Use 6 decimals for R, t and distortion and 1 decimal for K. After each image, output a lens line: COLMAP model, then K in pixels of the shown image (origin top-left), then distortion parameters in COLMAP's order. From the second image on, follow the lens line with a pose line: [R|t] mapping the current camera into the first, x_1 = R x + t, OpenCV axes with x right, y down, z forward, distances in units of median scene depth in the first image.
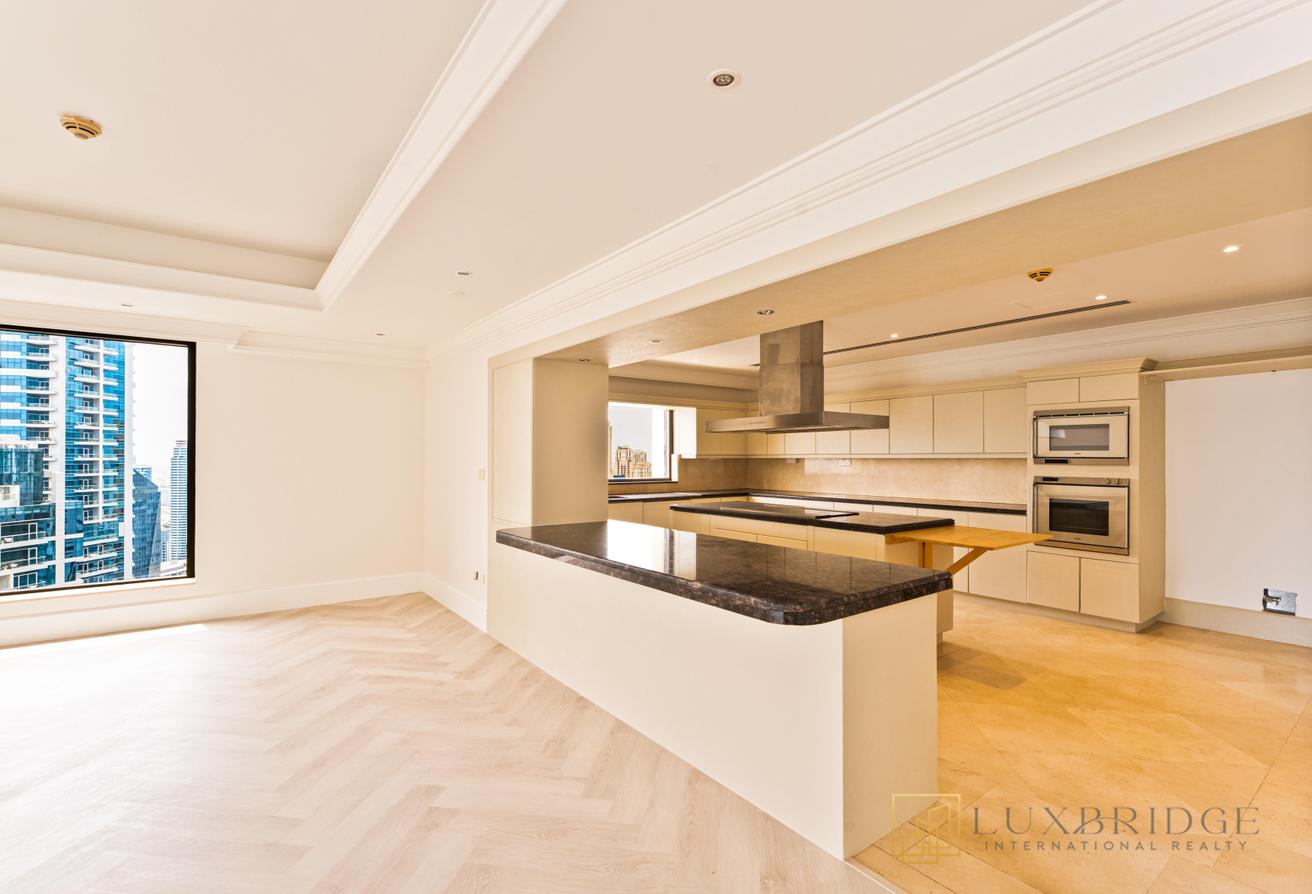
lens RADIAL K [[589.6, 0, 660.8], [0, 589.6, 455.4], [0, 0, 1]] dist [-0.000793, 0.000018]
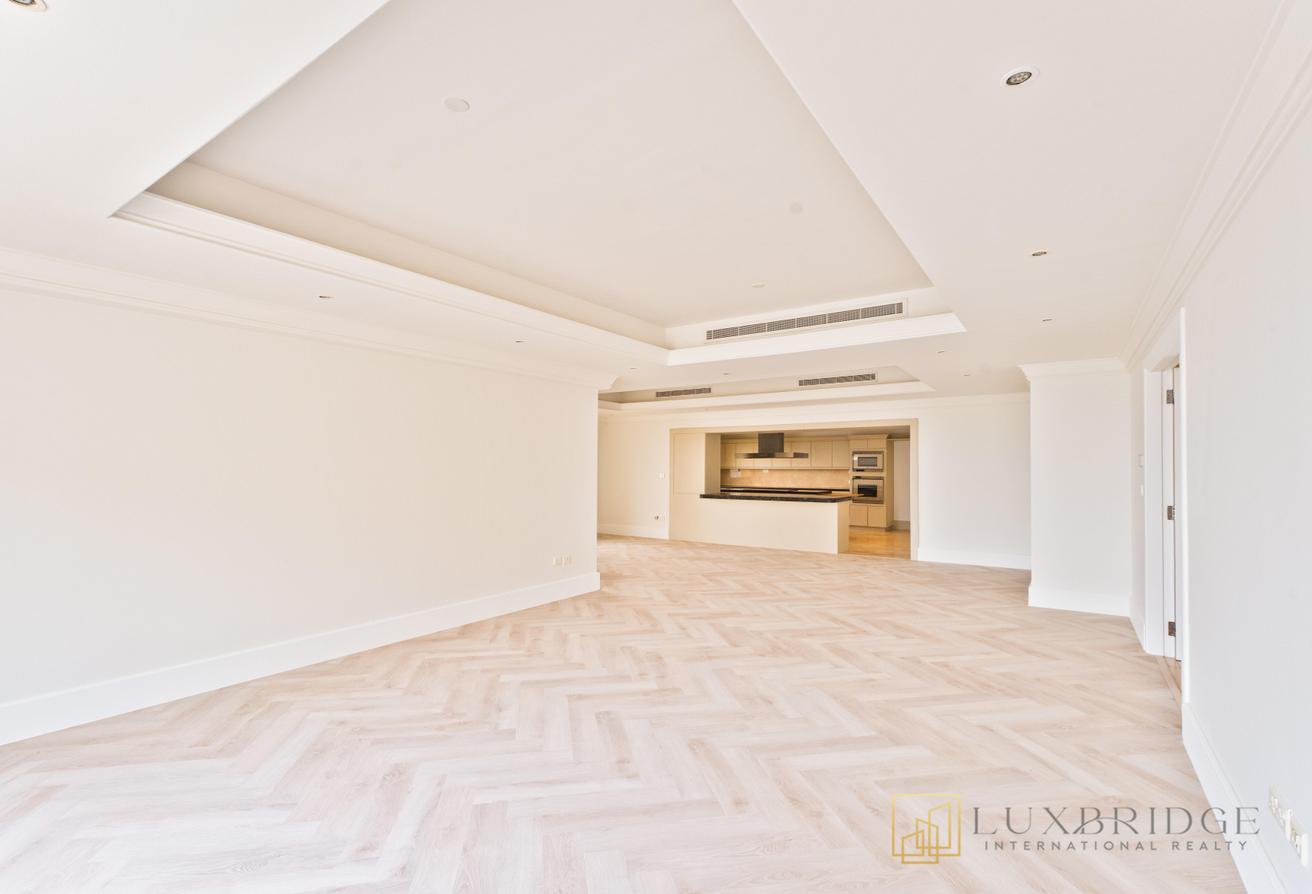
lens RADIAL K [[587.3, 0, 648.8], [0, 587.3, 455.6], [0, 0, 1]] dist [0.007388, -0.000293]
pose [[0.954146, 0.005988, 0.299283, -1.064996], [-0.000828, 0.999849, -0.017364, -0.010644], [-0.299342, 0.016320, 0.954006, -1.284023]]
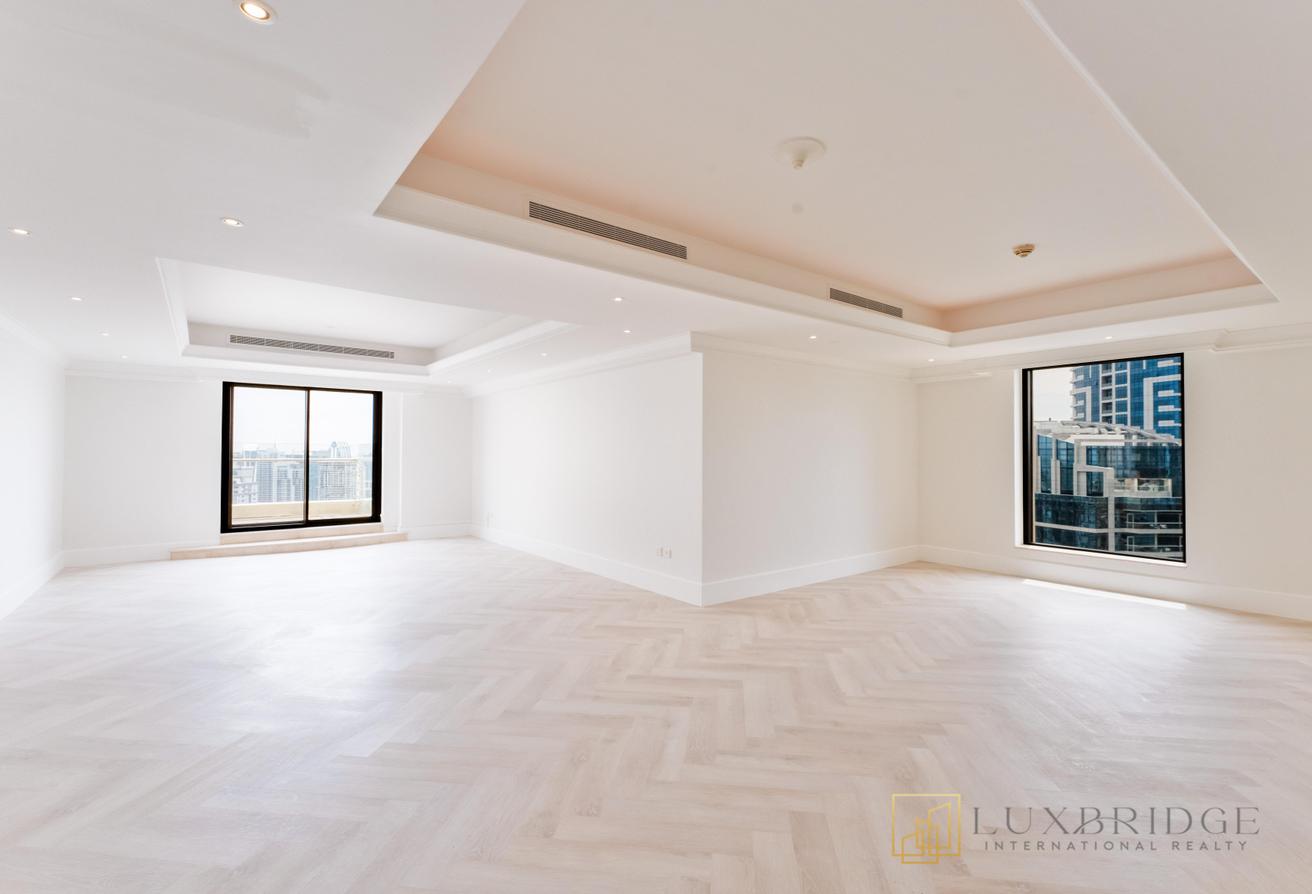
lens RADIAL K [[578.9, 0, 655.0], [0, 578.9, 442.7], [0, 0, 1]] dist [0.003459, 0.000026]
pose [[0.014214, -0.016383, -0.999765, 0.310391], [-0.000349, 0.999866, -0.016389, -0.000866], [0.999899, 0.000582, 0.014206, -0.019732]]
